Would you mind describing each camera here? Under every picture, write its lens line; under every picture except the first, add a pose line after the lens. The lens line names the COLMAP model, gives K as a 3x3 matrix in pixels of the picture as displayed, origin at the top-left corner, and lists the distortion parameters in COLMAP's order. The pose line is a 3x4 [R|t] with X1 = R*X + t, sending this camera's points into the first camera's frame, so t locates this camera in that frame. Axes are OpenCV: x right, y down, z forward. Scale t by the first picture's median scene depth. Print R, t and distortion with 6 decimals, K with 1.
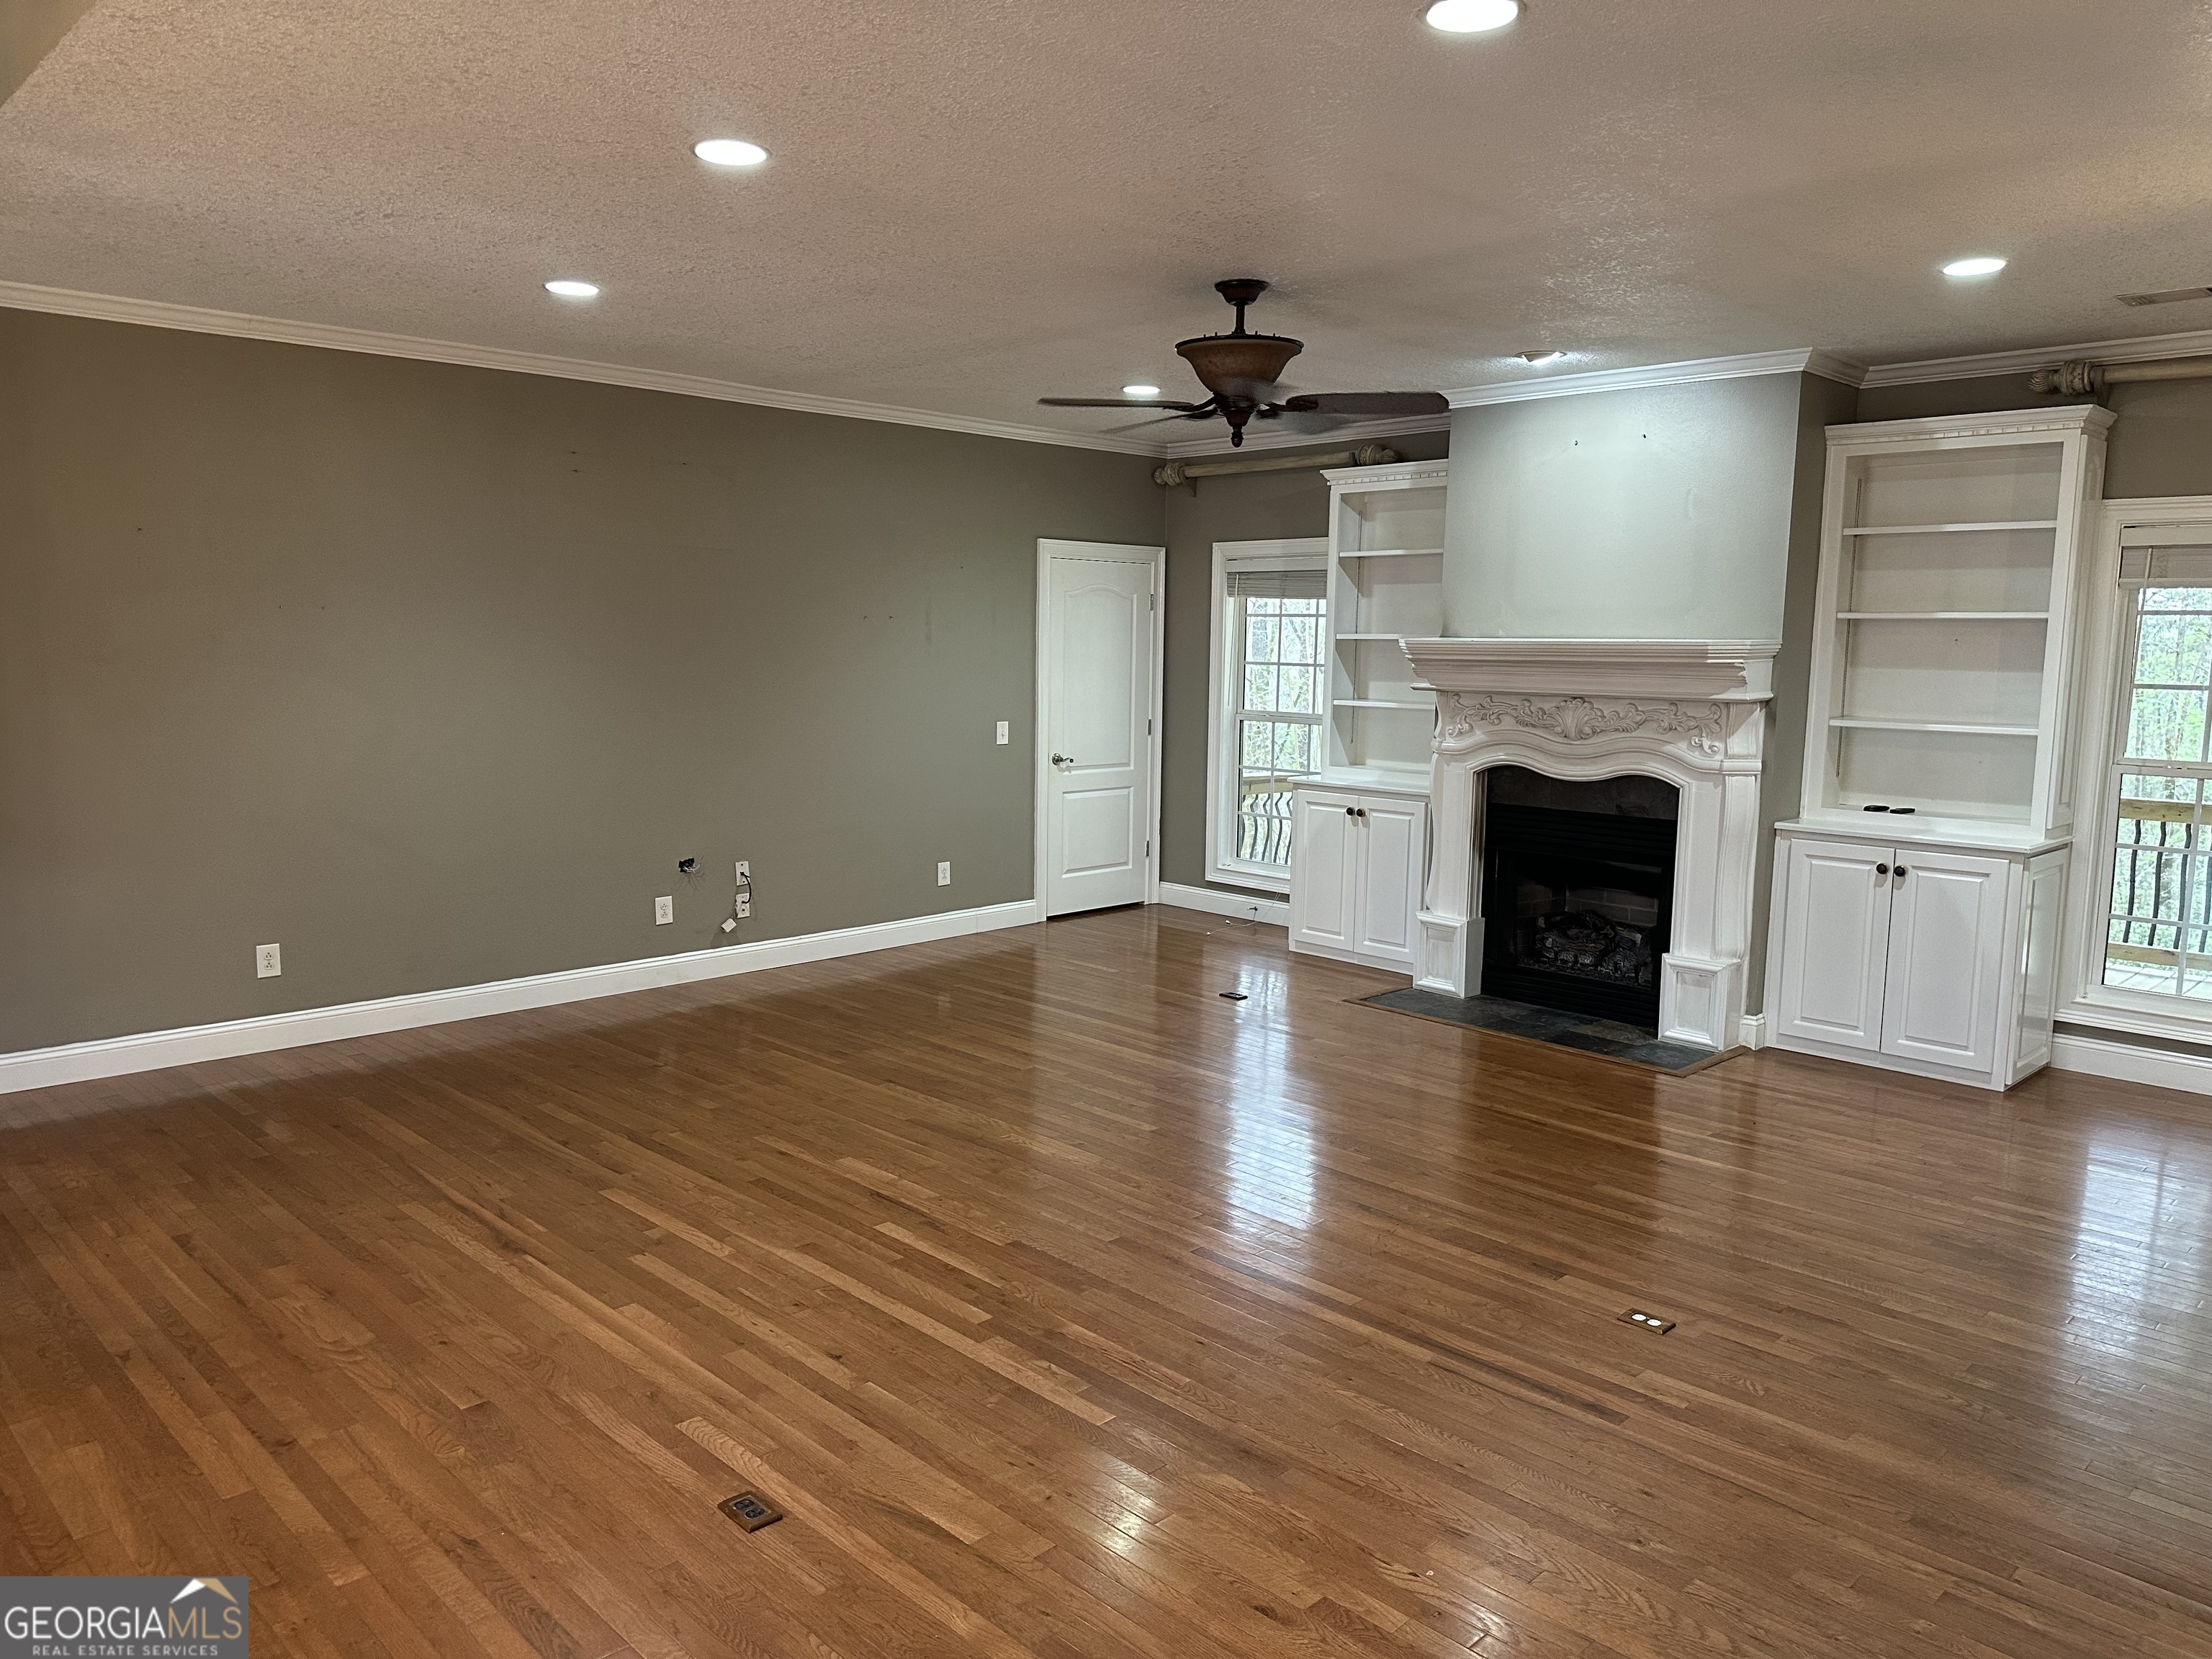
lens RADIAL K [[1552.6, 0, 1100.5], [0, 1552.6, 825.7], [0, 0, 1]] dist [0.036557, -0.011911]
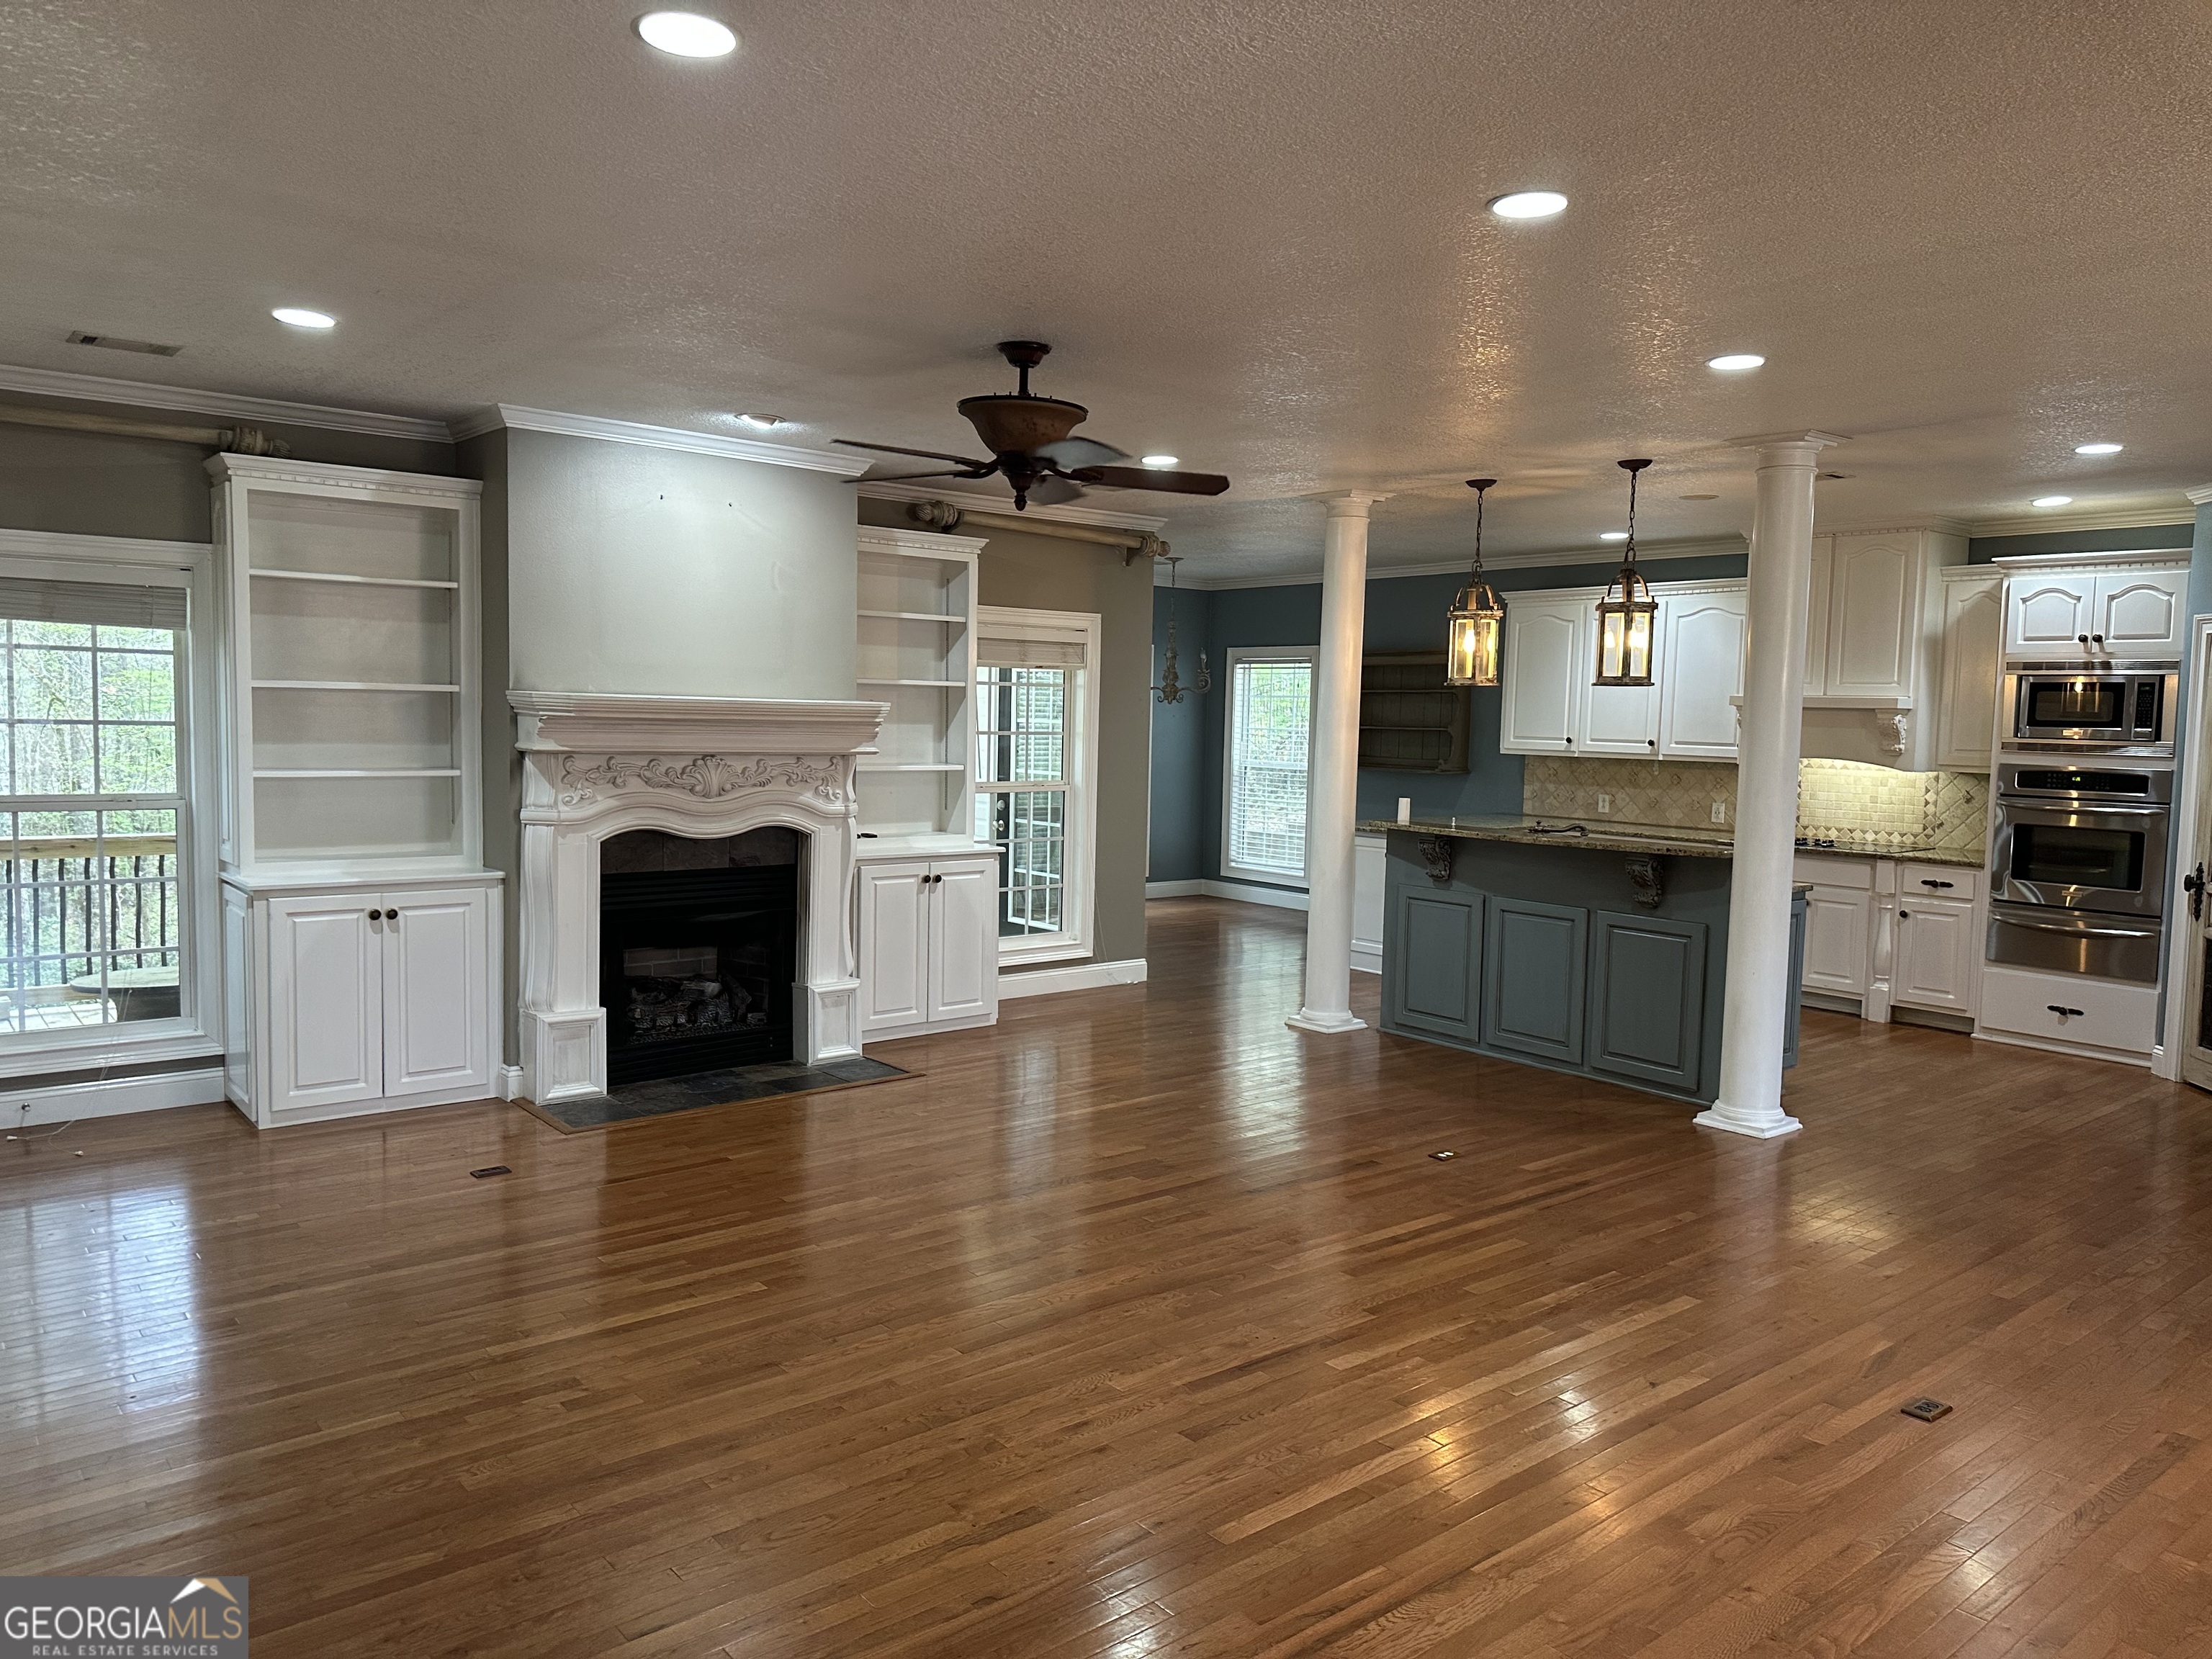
lens RADIAL K [[1552.6, 0, 1109.3], [0, 1552.6, 827.2], [0, 0, 1]] dist [0.036557, -0.011911]
pose [[0.085617, -0.088258, 0.992411, -0.688457], [0.099951, 0.991805, 0.079581, -0.093379], [-0.991302, 0.092379, 0.093737, 0.680100]]
